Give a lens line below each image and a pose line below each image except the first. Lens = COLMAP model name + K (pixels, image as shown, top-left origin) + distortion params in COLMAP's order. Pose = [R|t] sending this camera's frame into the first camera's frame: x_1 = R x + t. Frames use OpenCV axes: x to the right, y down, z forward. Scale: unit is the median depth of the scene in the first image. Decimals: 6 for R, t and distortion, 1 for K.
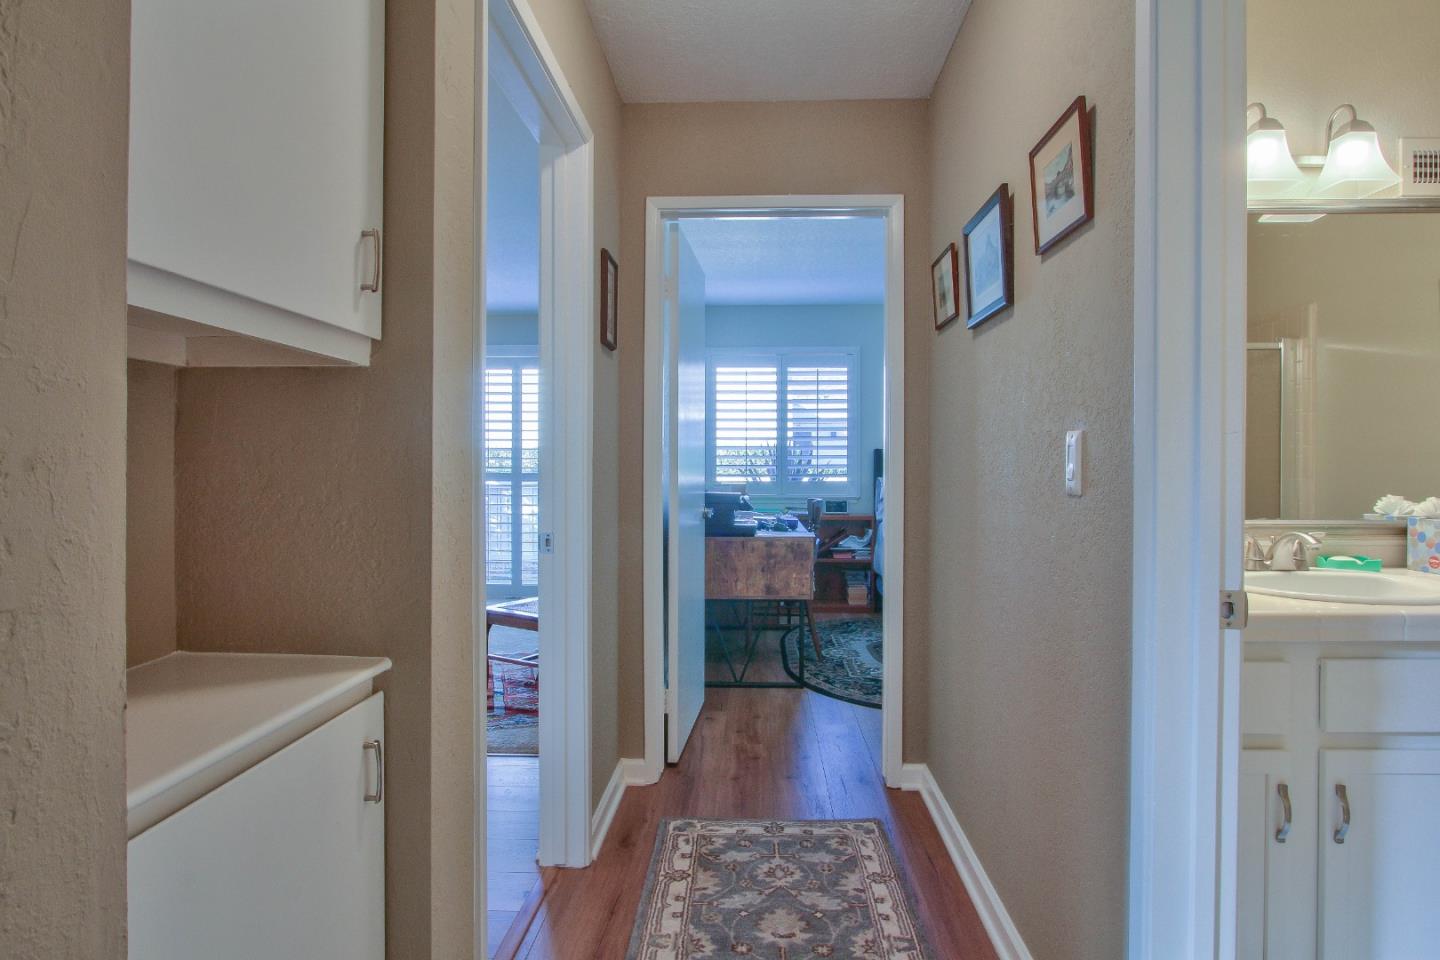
lens RADIAL K [[801.0, 0, 723.7], [0, 801.0, 457.9], [0, 0, 1]] dist [-0.004572, -0.001802]
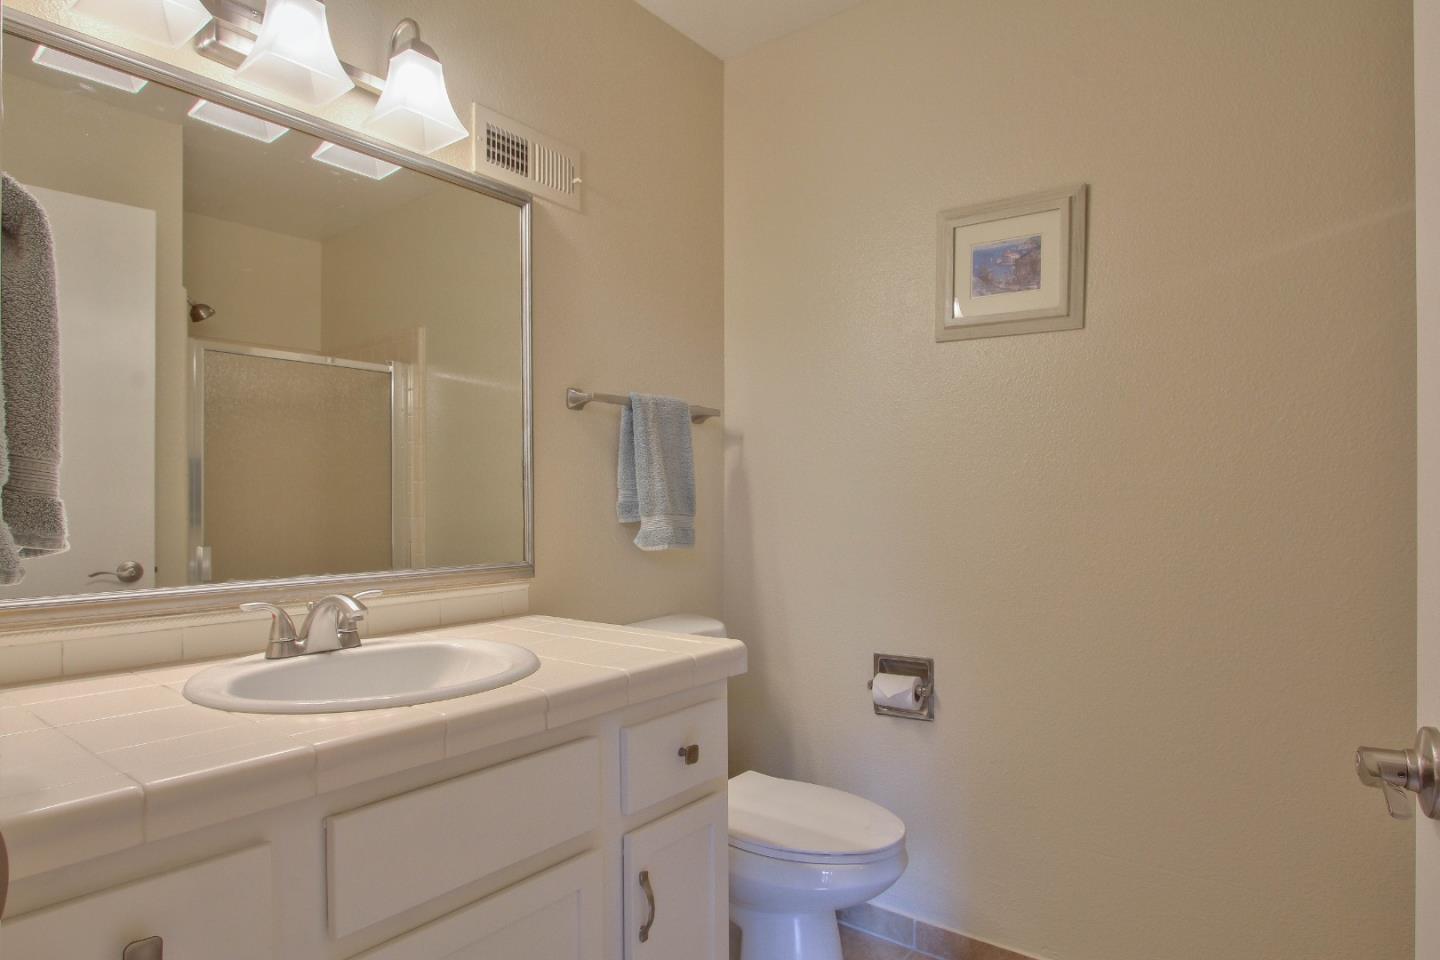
lens RADIAL K [[818.4, 0, 713.8], [0, 818.4, 510.7], [0, 0, 1]] dist [-0.006592, 0.000933]
pose [[0.594192, -0.012779, 0.804221, 0.331059], [0.003302, 0.999904, 0.013449, 0.012847], [-0.804316, -0.005335, 0.594178, 0.312794]]
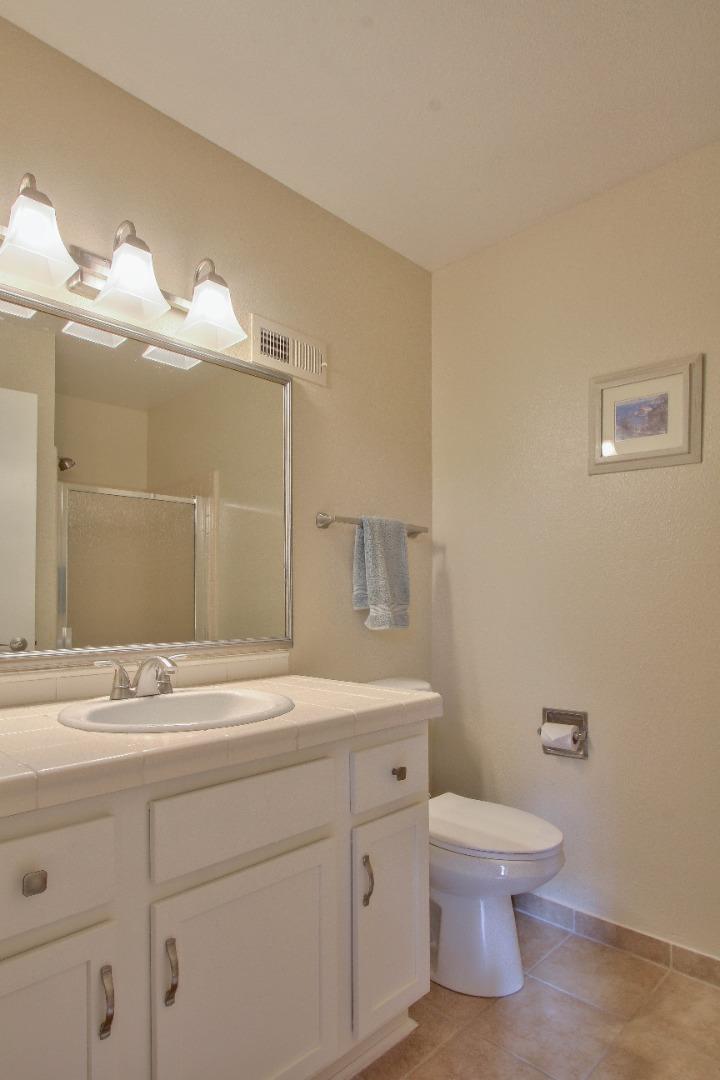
lens RADIAL K [[624.6, 0, 371.9], [0, 624.6, 596.2], [0, 0, 1]] dist [-0.001787, 0.000371]
pose [[0.671872, -0.000271, 0.740667, 0.306074], [0.003498, 0.999990, -0.002807, 0.020713], [-0.740659, 0.004477, 0.671866, 0.269206]]
